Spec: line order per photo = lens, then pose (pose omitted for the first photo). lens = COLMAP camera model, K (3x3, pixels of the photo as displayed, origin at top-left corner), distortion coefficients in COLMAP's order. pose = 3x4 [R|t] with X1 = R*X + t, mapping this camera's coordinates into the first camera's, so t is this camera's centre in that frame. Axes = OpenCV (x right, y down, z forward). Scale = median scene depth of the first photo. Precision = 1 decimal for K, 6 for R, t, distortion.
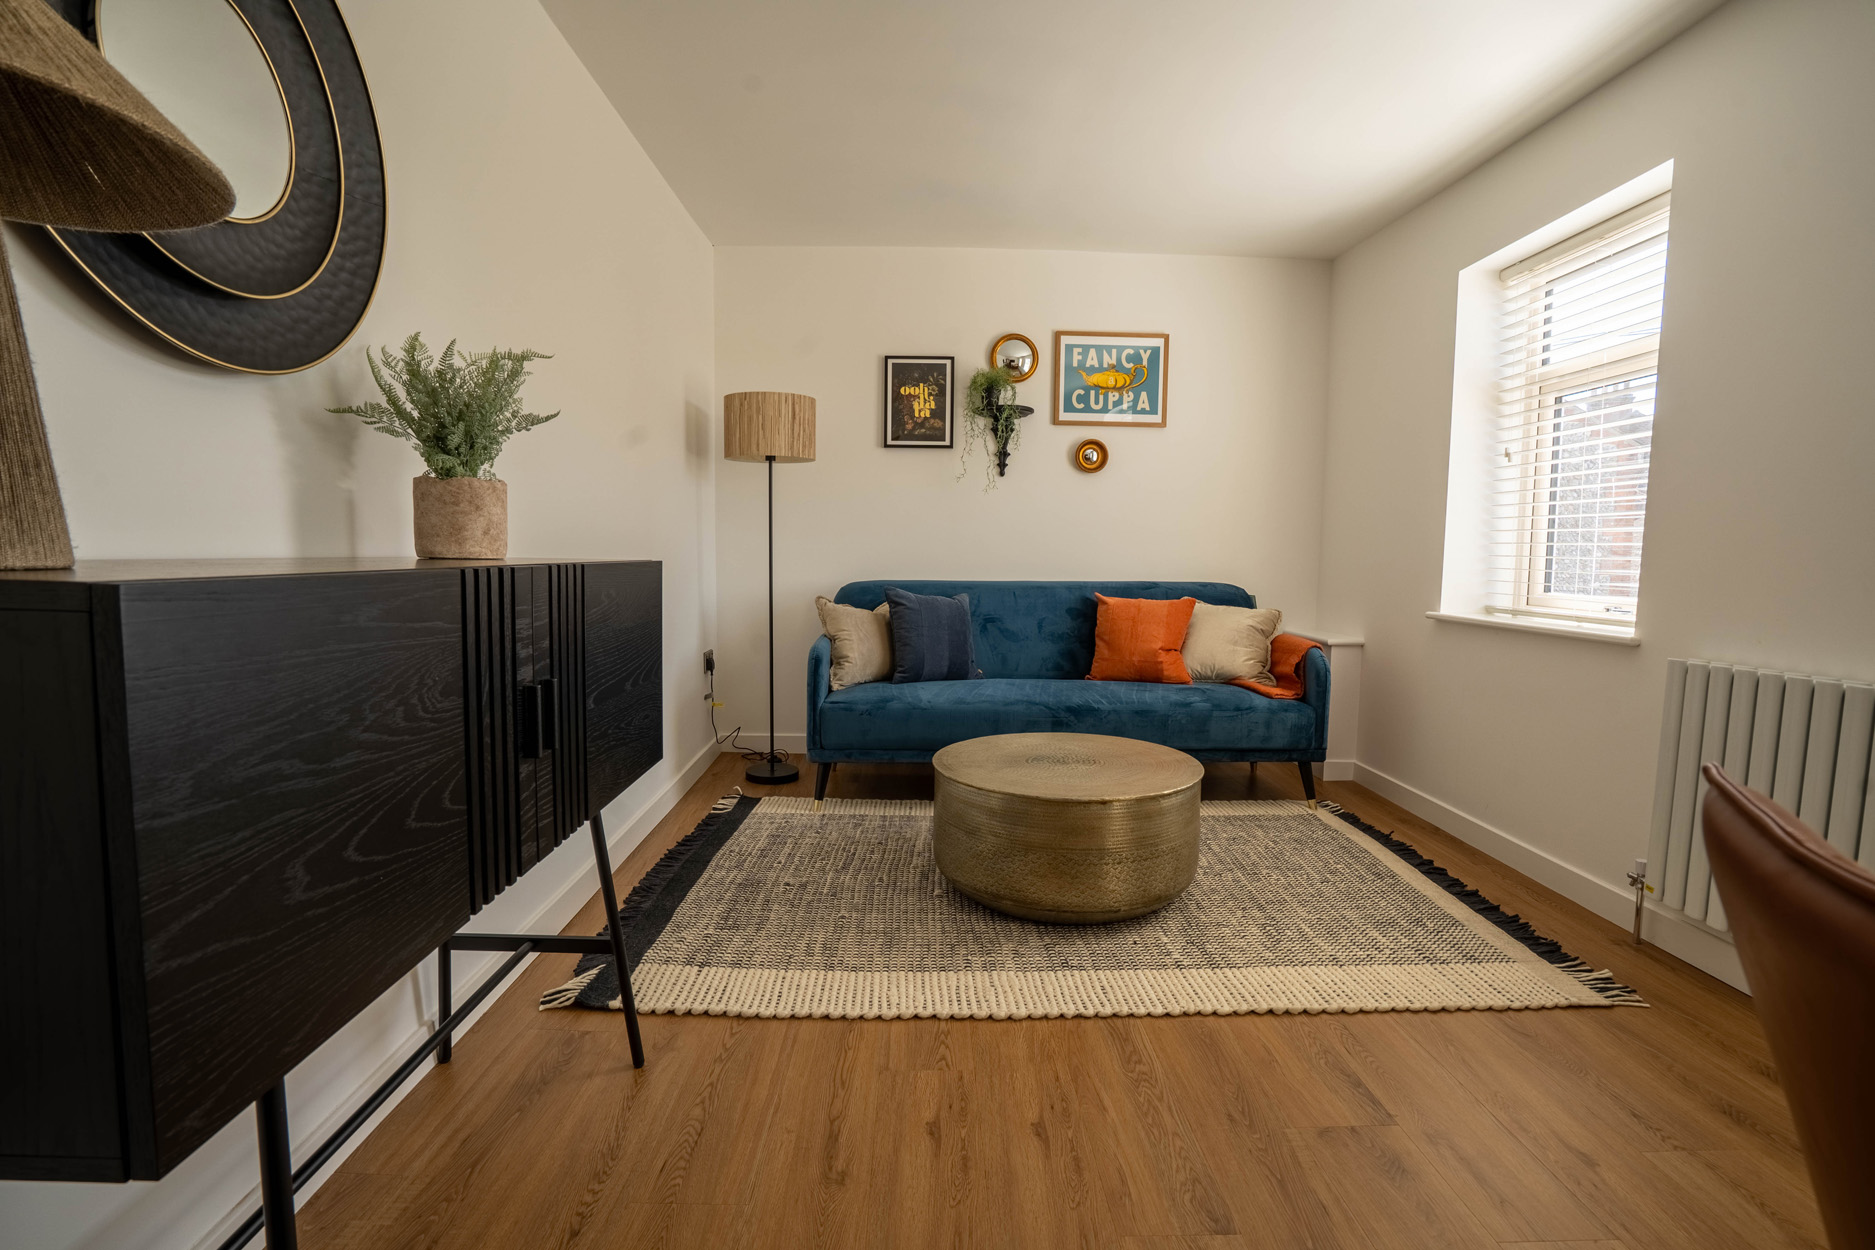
lens RADIAL K [[899.4, 0, 937.5], [0, 899.4, 625.0], [0, 0, 1]] dist [-0.000871, -0.000059]
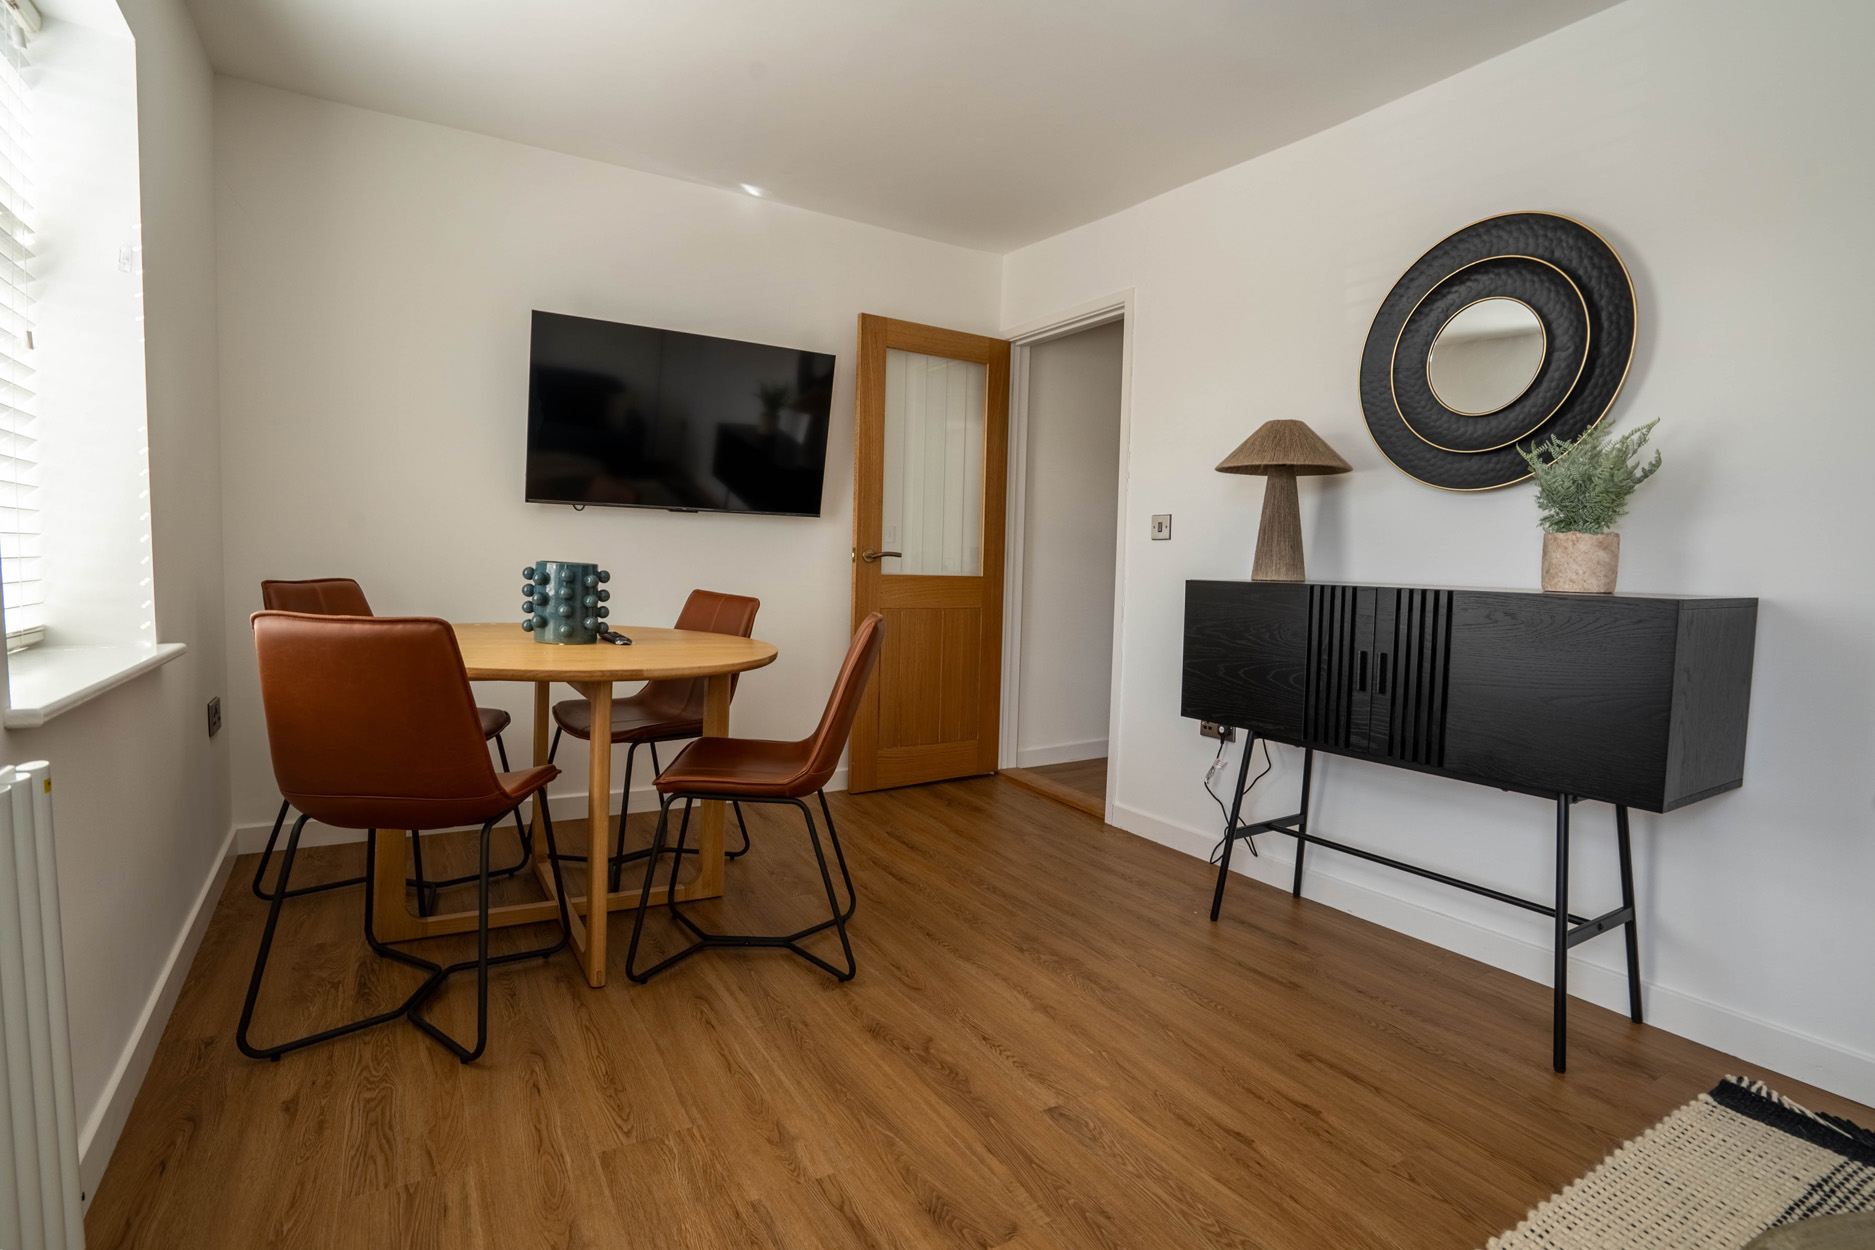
lens RADIAL K [[899.4, 0, 937.5], [0, 899.4, 625.0], [0, 0, 1]] dist [-0.000871, -0.000059]
pose [[-0.863582, -0.005037, -0.504183, 1.037618], [-0.087163, 0.986387, 0.139442, -0.142426], [0.496617, 0.164366, -0.852265, 1.786334]]
